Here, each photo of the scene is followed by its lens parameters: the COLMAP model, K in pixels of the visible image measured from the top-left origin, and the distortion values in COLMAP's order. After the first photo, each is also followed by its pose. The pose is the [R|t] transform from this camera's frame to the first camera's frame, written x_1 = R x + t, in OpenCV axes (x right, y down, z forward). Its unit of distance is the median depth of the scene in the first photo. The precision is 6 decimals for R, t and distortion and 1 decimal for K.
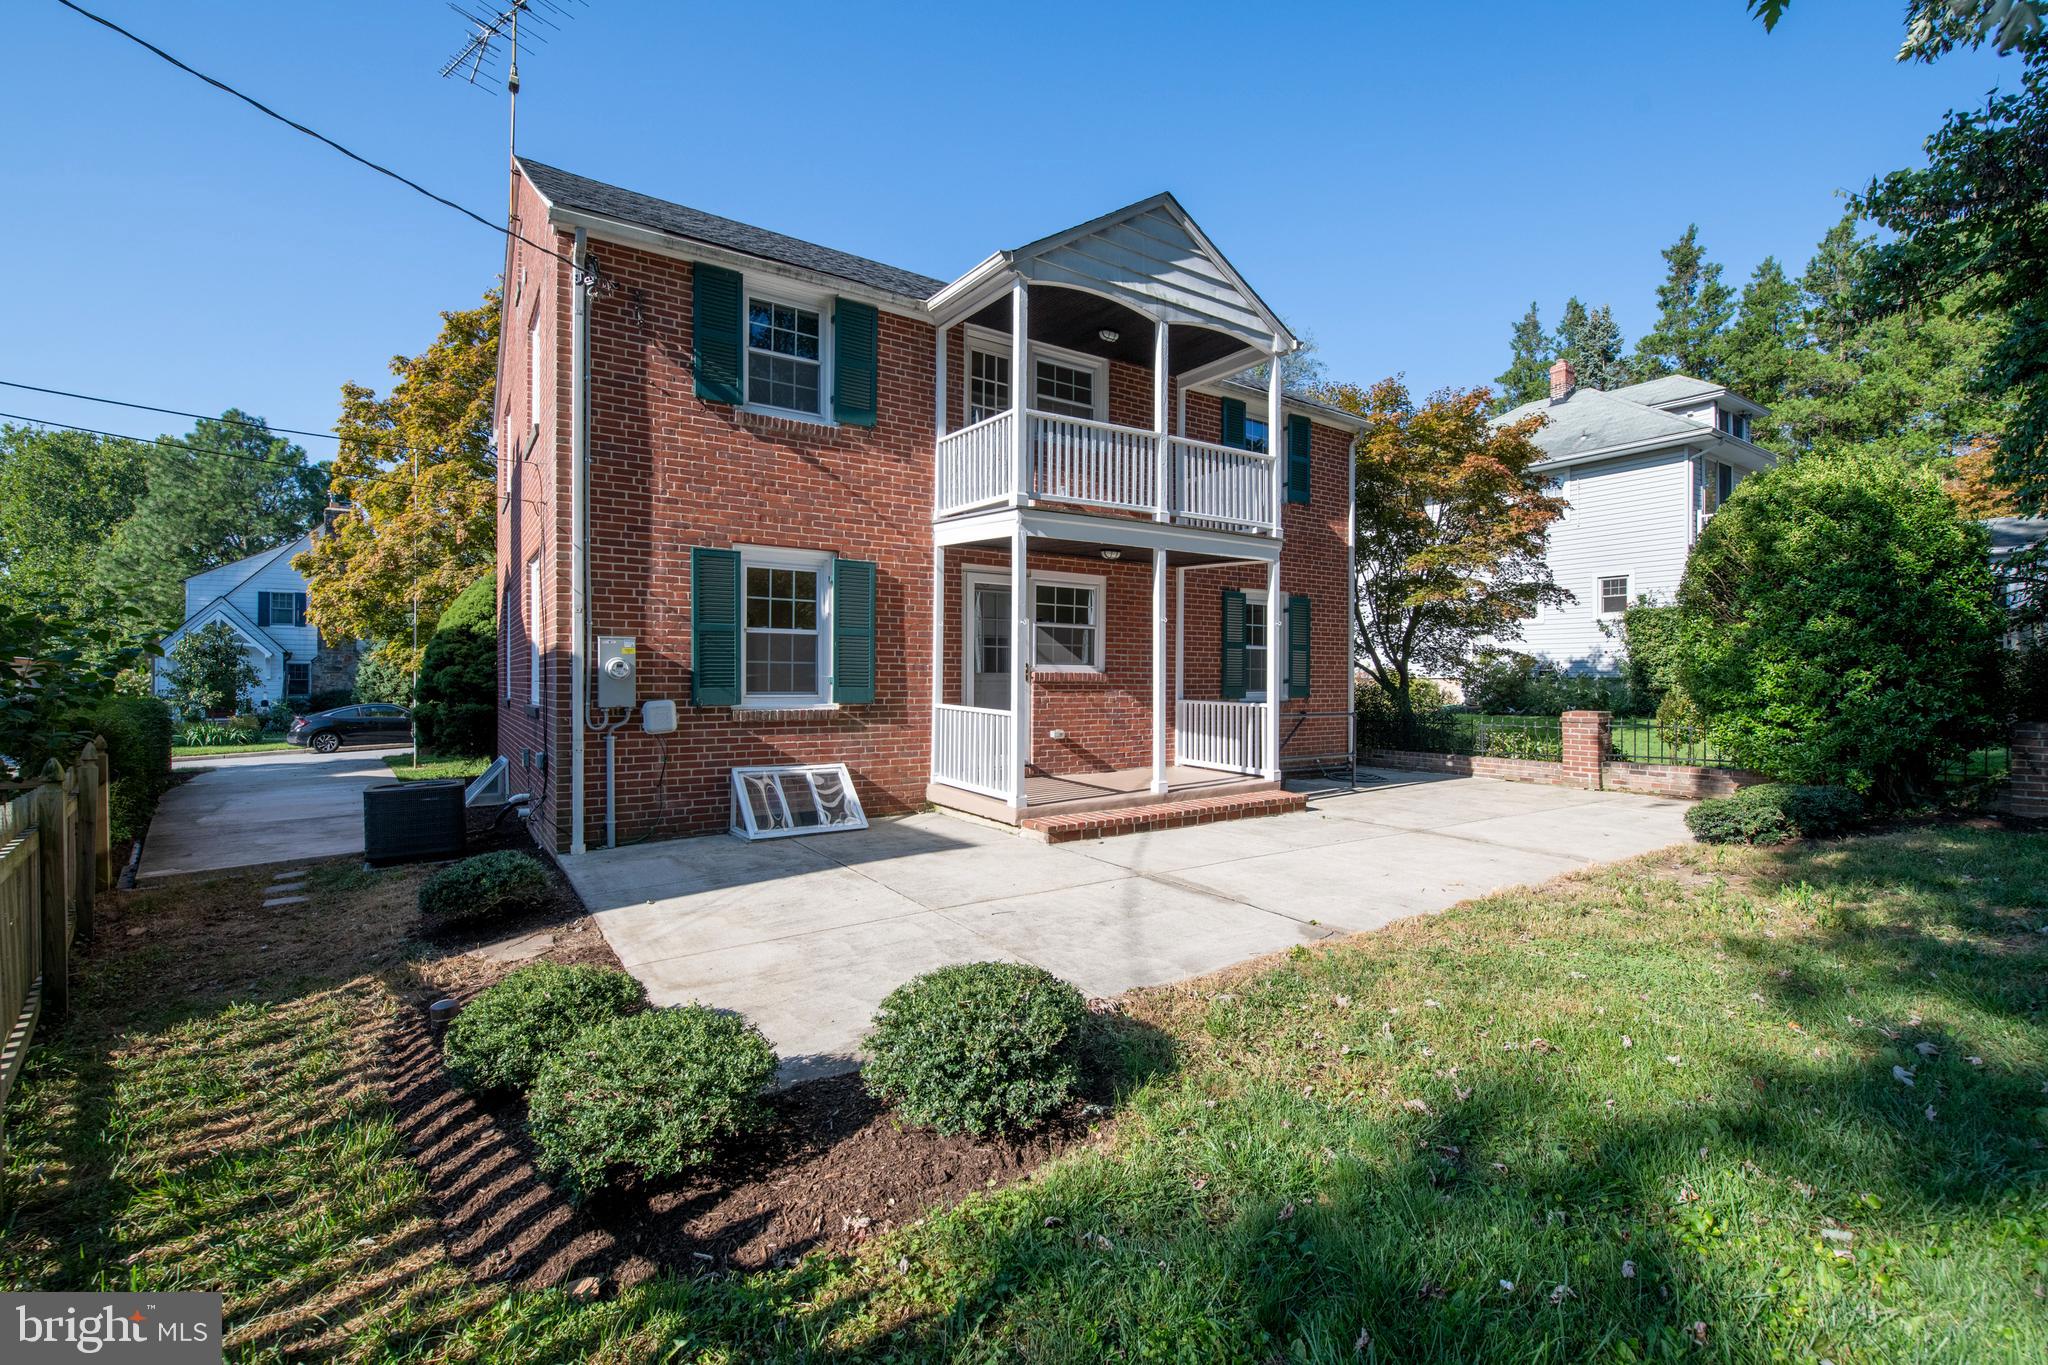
lens RADIAL K [[874.9, 0, 1027.0], [0, 874.9, 675.7], [0, 0, 1]] dist [0.008010, -0.001807]
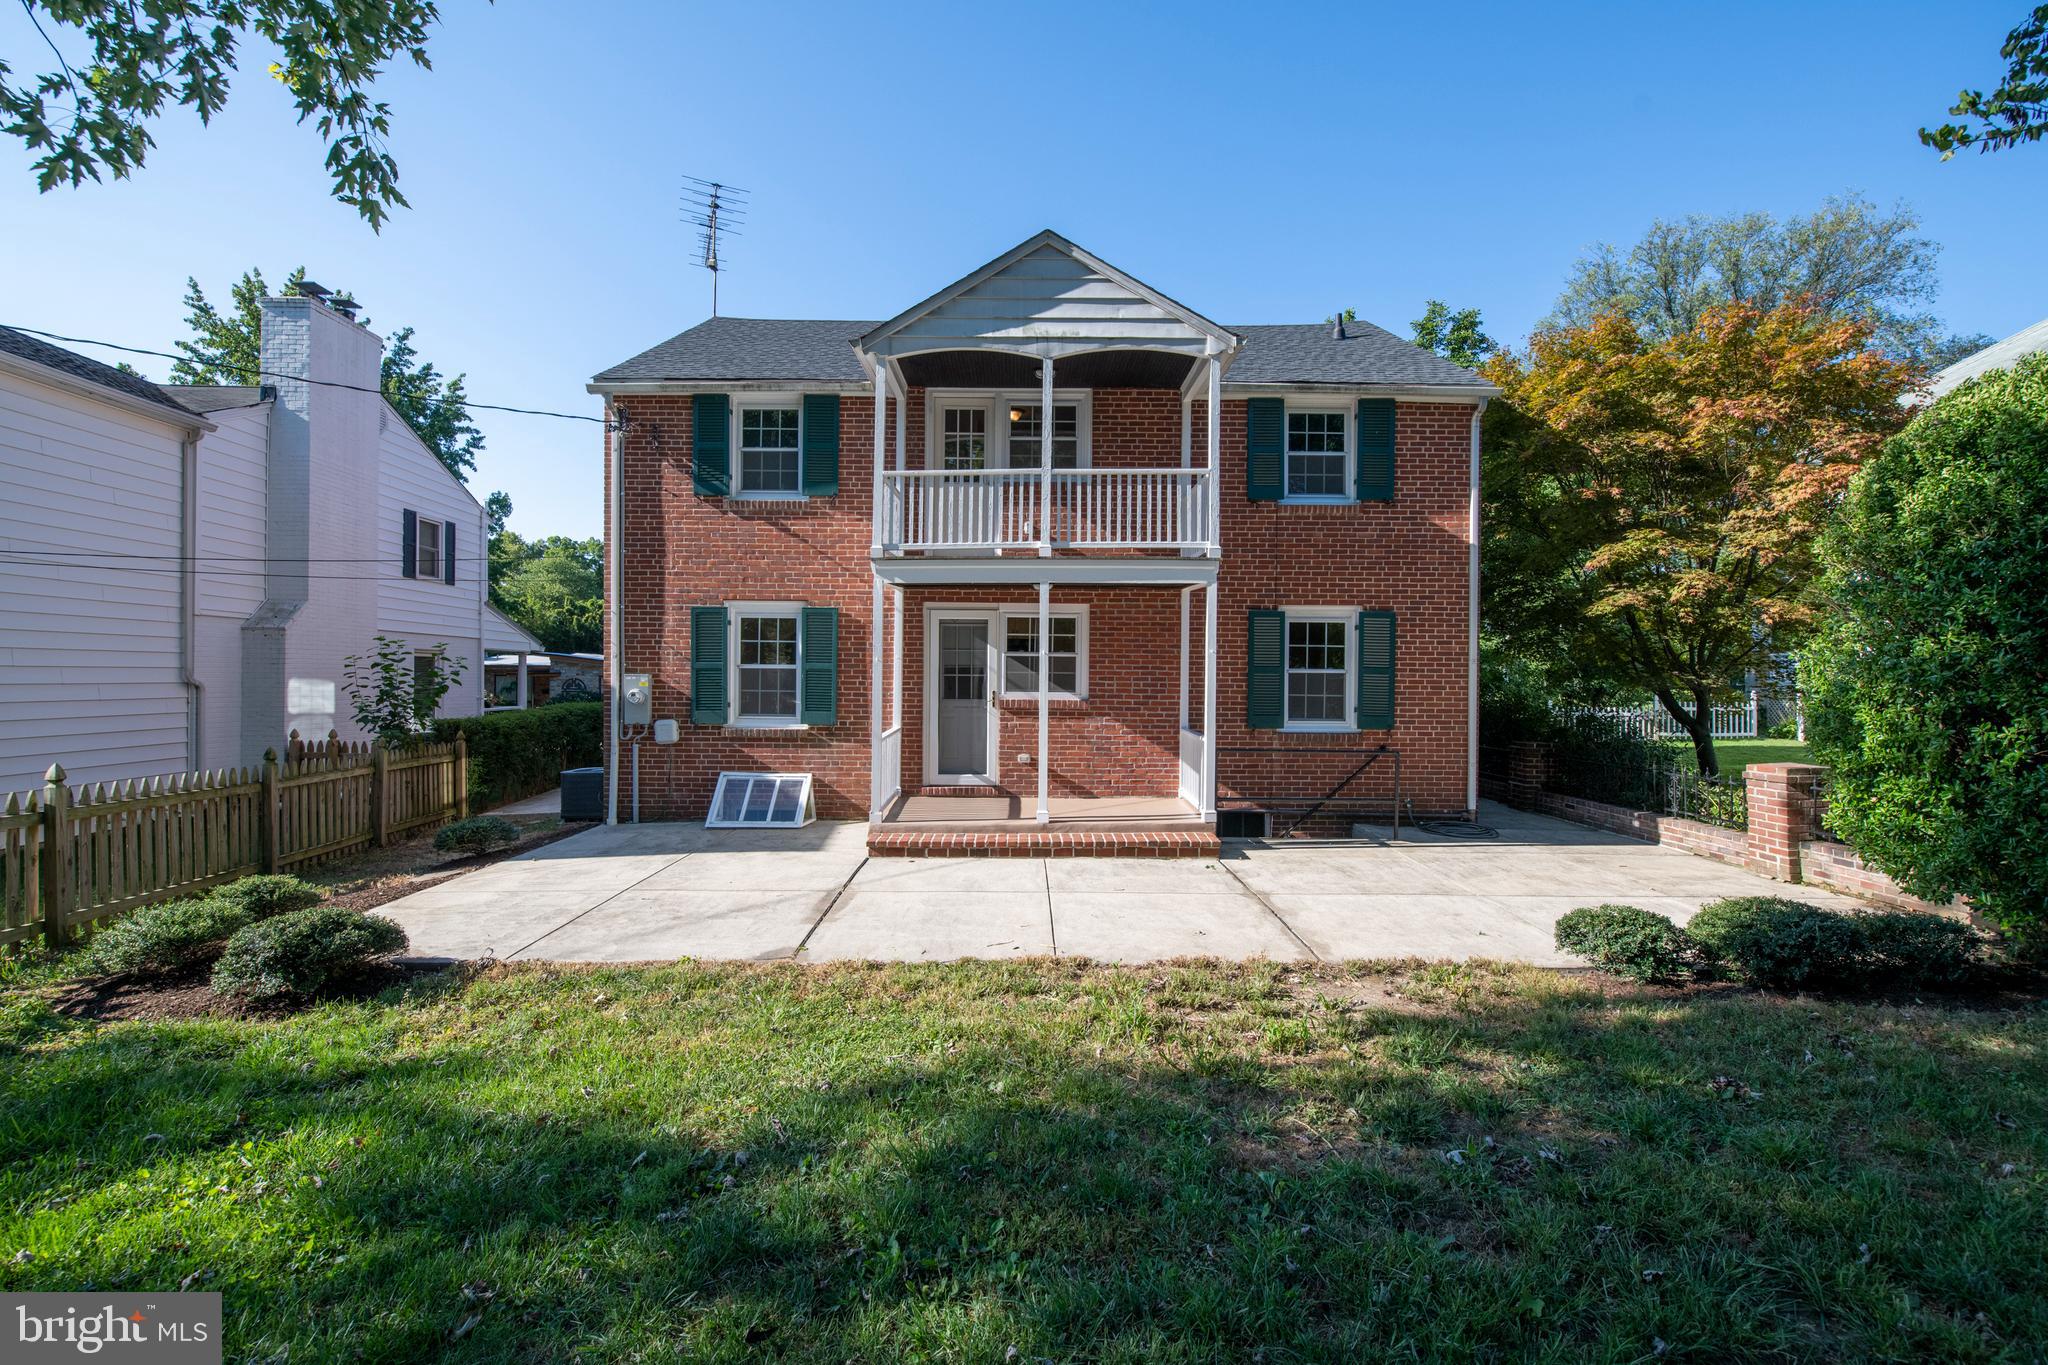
lens RADIAL K [[874.9, 0, 1026.8], [0, 874.9, 684.1], [0, 0, 1]] dist [0.008010, -0.001807]
pose [[0.833582, 0.007071, -0.552351, 0.709440], [-0.003014, 0.999961, 0.008252, -0.035758], [0.552388, -0.005214, 0.833571, 0.142446]]
